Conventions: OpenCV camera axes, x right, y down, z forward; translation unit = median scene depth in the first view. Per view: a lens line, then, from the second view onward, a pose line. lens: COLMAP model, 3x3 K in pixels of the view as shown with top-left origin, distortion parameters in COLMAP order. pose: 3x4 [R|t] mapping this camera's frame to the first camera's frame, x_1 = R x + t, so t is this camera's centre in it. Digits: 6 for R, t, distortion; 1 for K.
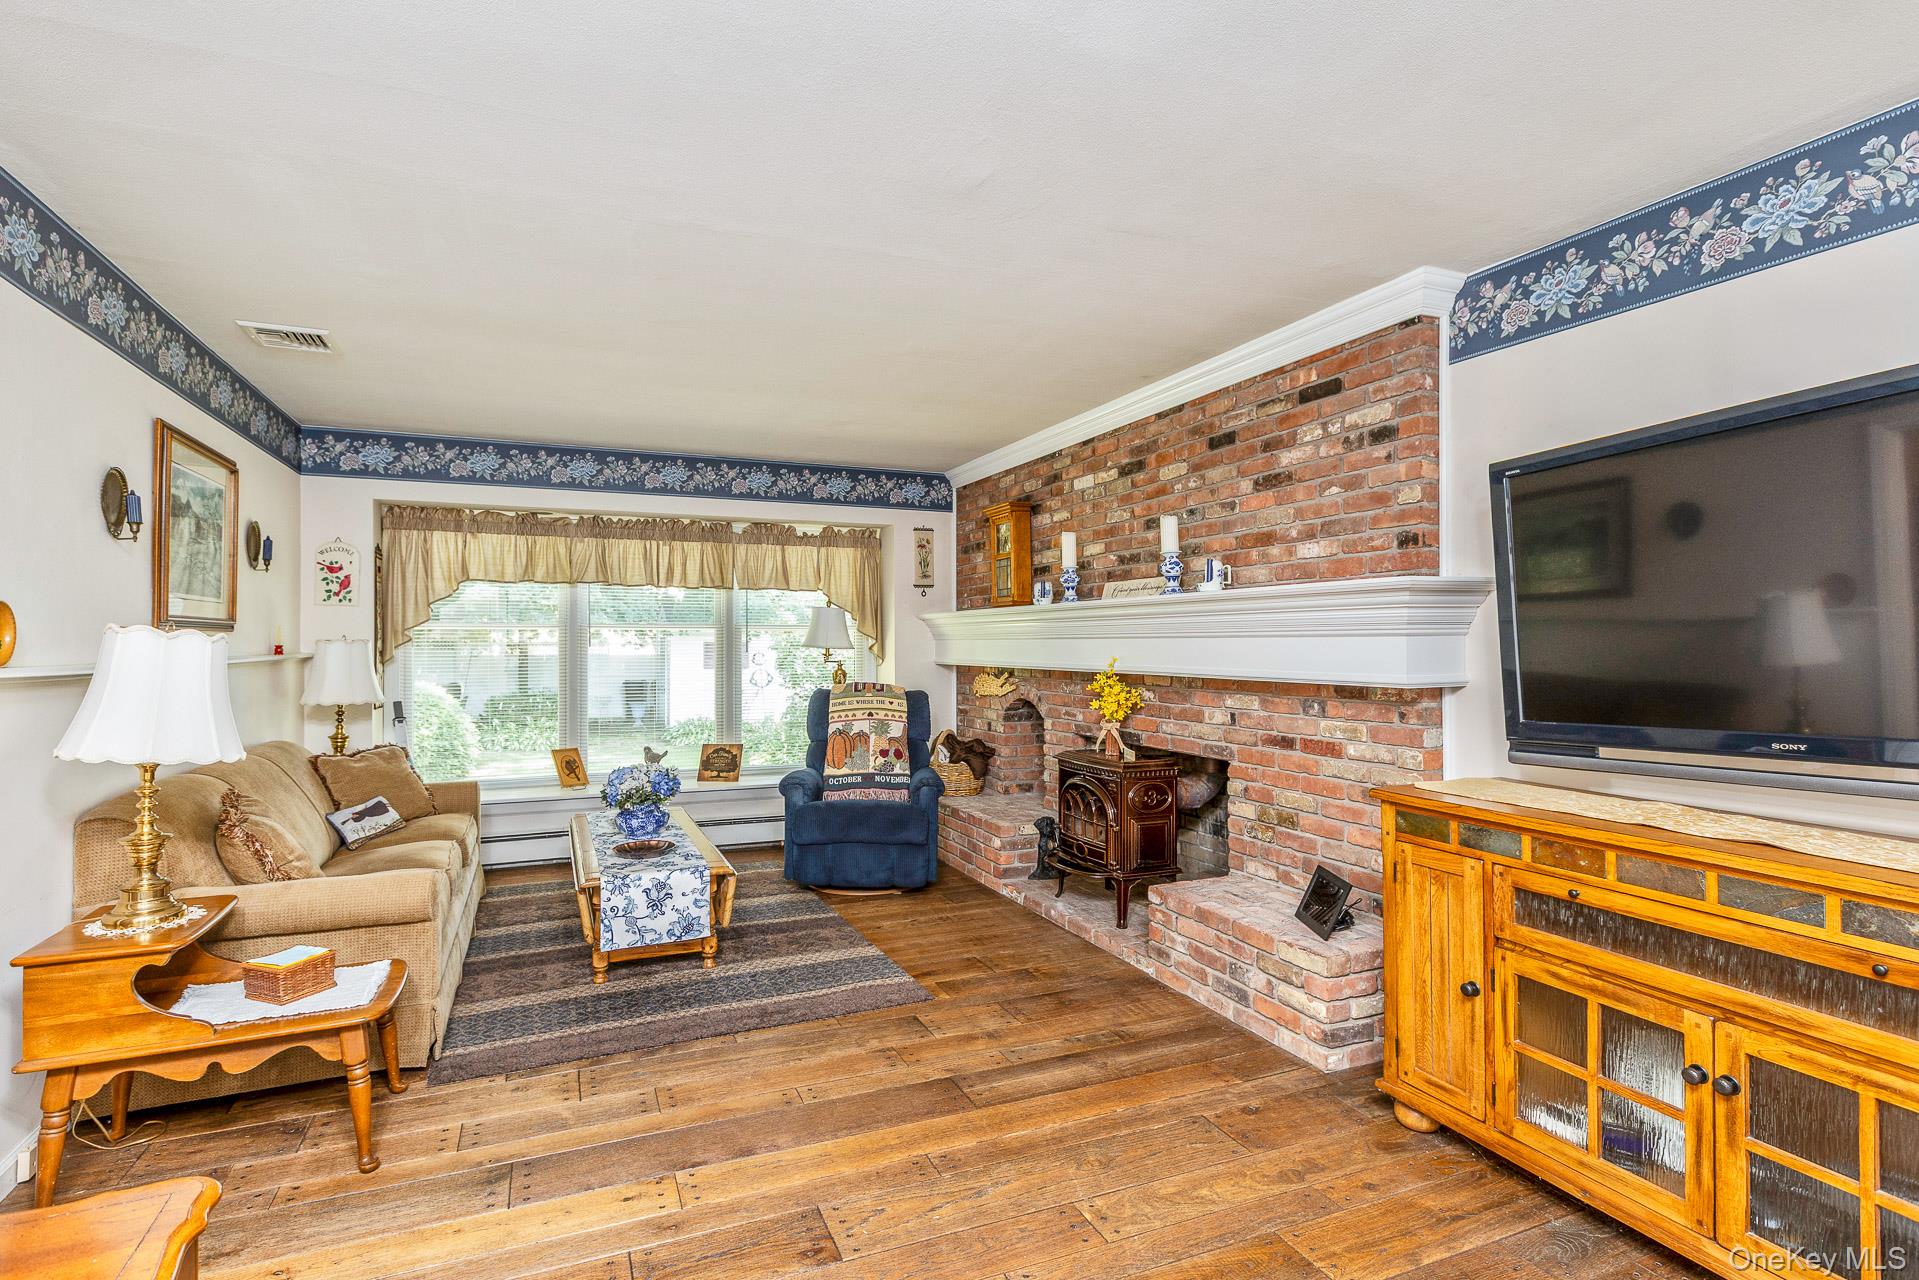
lens RADIAL K [[908.4, 0, 930.2], [0, 908.4, 634.9], [0, 0, 1]] dist [0.011067, 0.000456]
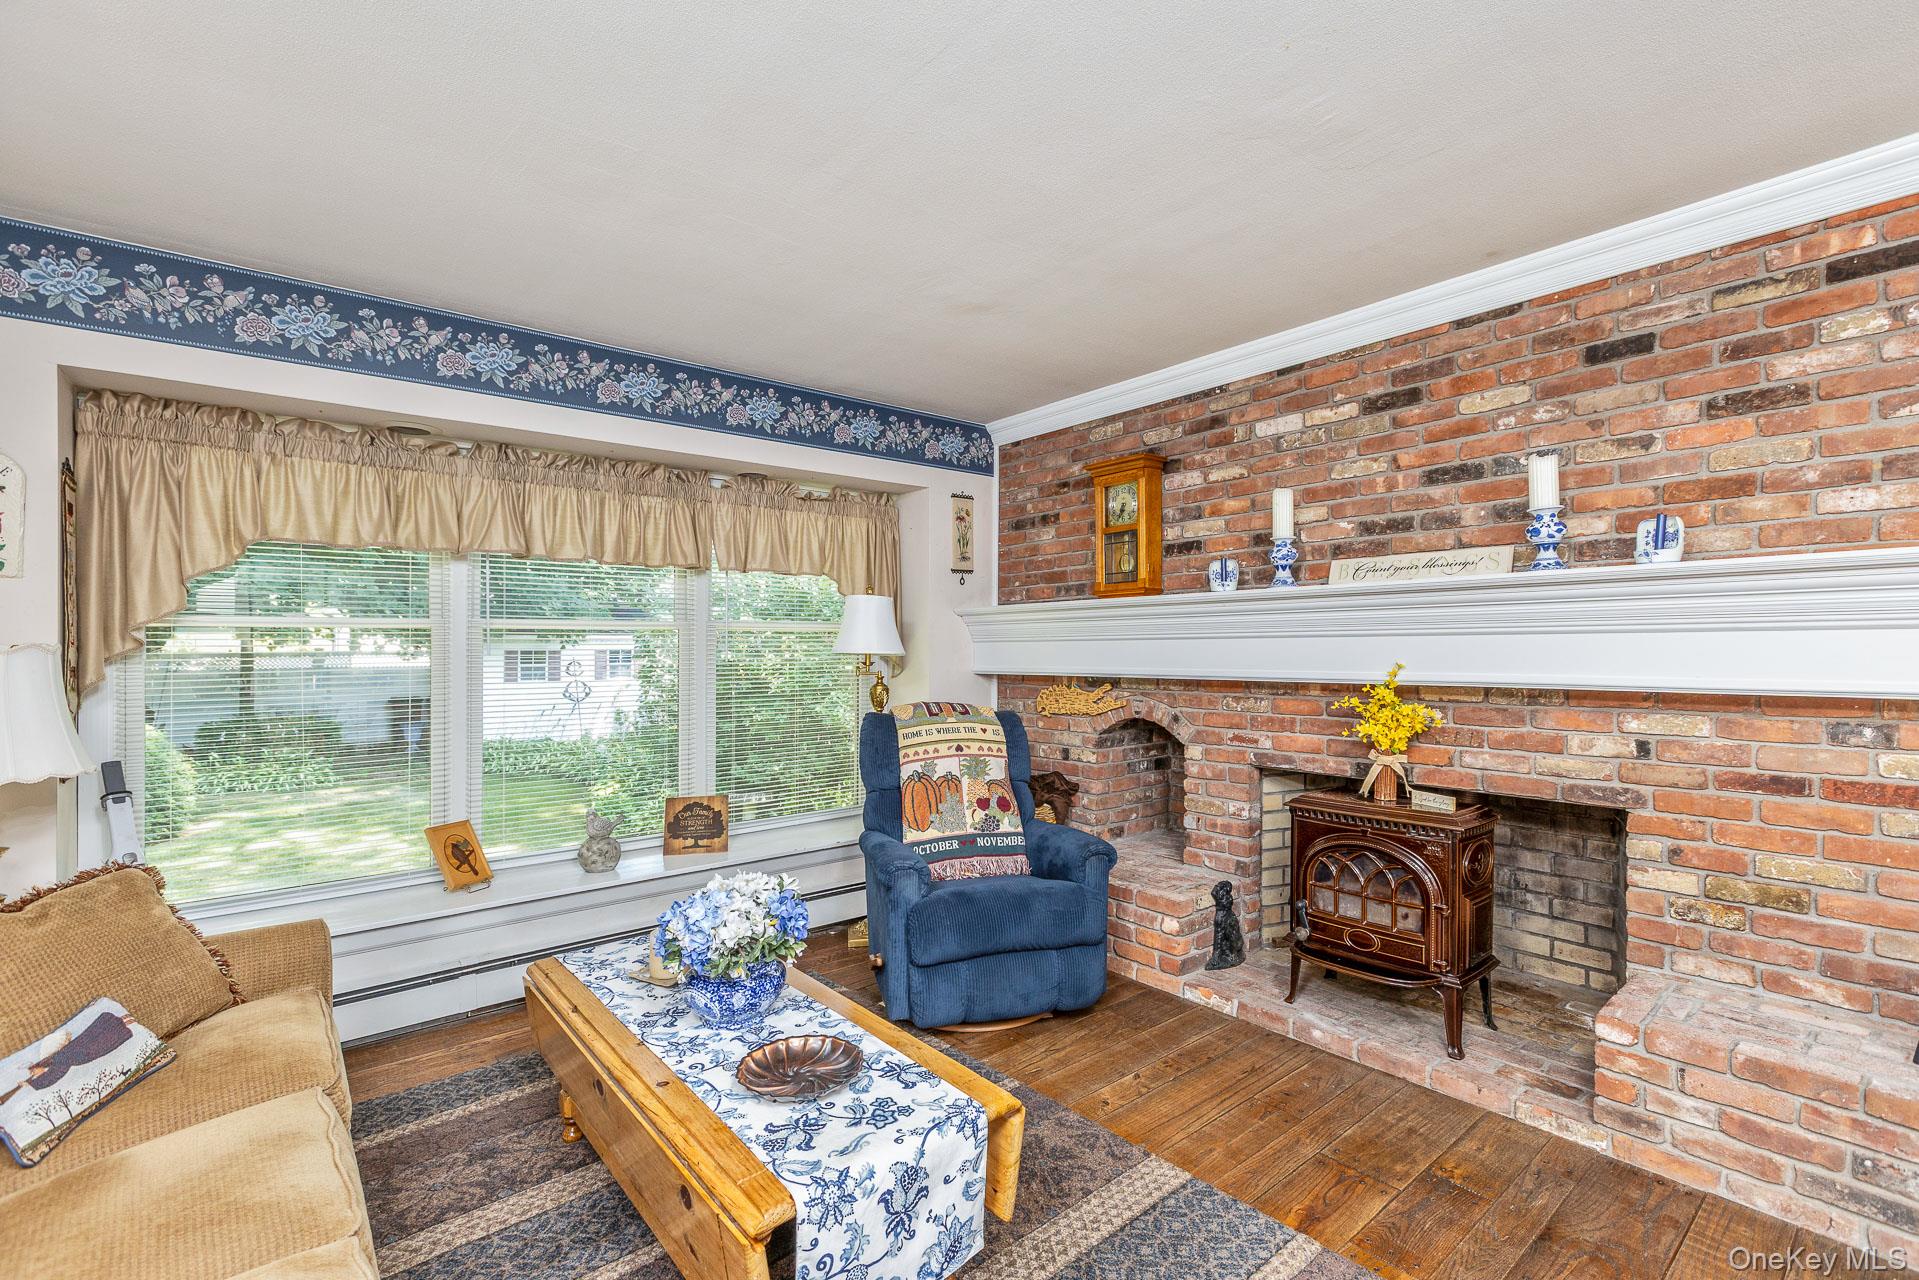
lens RADIAL K [[851.0, 0, 959.5], [0, 851.0, 640.0], [0, 0, 1]] dist [0.008933, -0.001238]
pose [[0.956644, -0.004553, 0.291225, -0.284847], [0.004855, 0.999988, -0.000316, 0.005229], [-0.291220, 0.001717, 0.956655, 0.420204]]
